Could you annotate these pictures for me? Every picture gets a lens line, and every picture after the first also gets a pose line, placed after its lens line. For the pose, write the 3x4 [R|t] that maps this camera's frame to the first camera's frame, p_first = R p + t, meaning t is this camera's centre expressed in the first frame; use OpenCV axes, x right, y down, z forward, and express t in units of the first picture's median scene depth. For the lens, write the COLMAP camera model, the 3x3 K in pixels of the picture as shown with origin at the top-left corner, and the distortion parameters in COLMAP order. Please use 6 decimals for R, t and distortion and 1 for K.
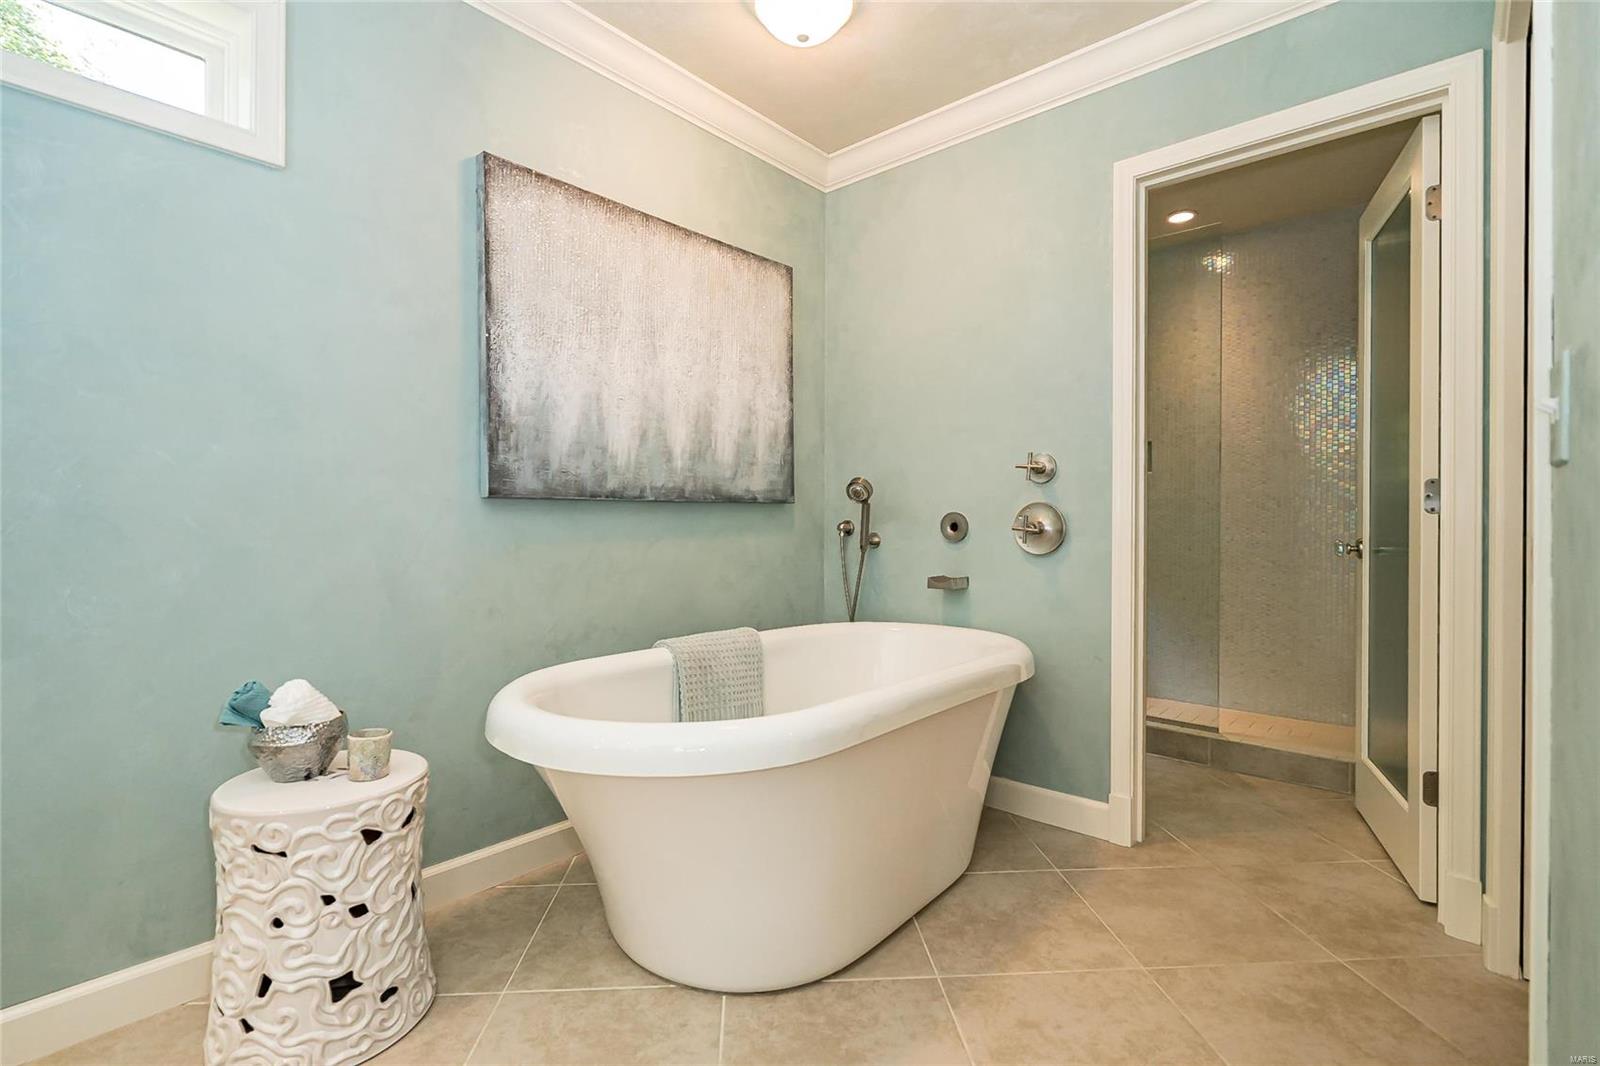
lens RADIAL K [[741.3, 0, 800.6], [0, 741.3, 526.1], [0, 0, 1]] dist [-0.001102, 0.000134]
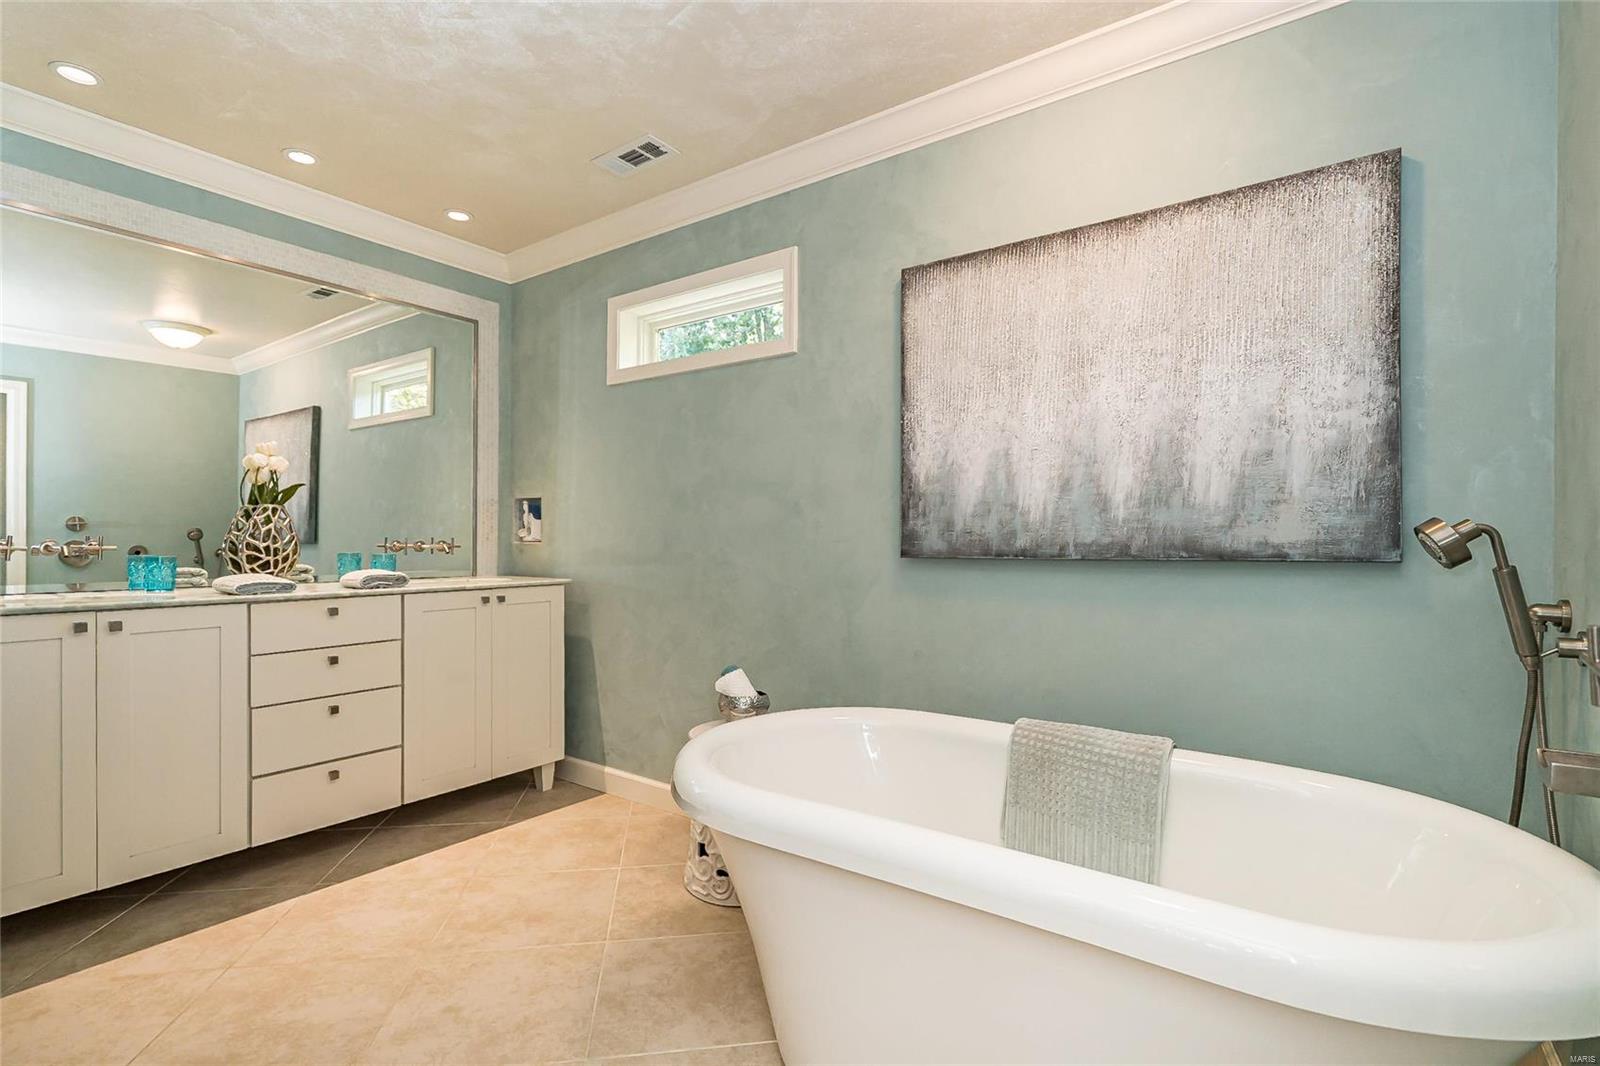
lens RADIAL K [[741.3, 0, 800.6], [0, 741.3, 526.1], [0, 0, 1]] dist [-0.001102, 0.000134]
pose [[0.096716, -0.003581, -0.995306, 0.642360], [0.001750, 0.999993, -0.003428, -0.072231], [0.995310, -0.001410, 0.096722, 0.611134]]
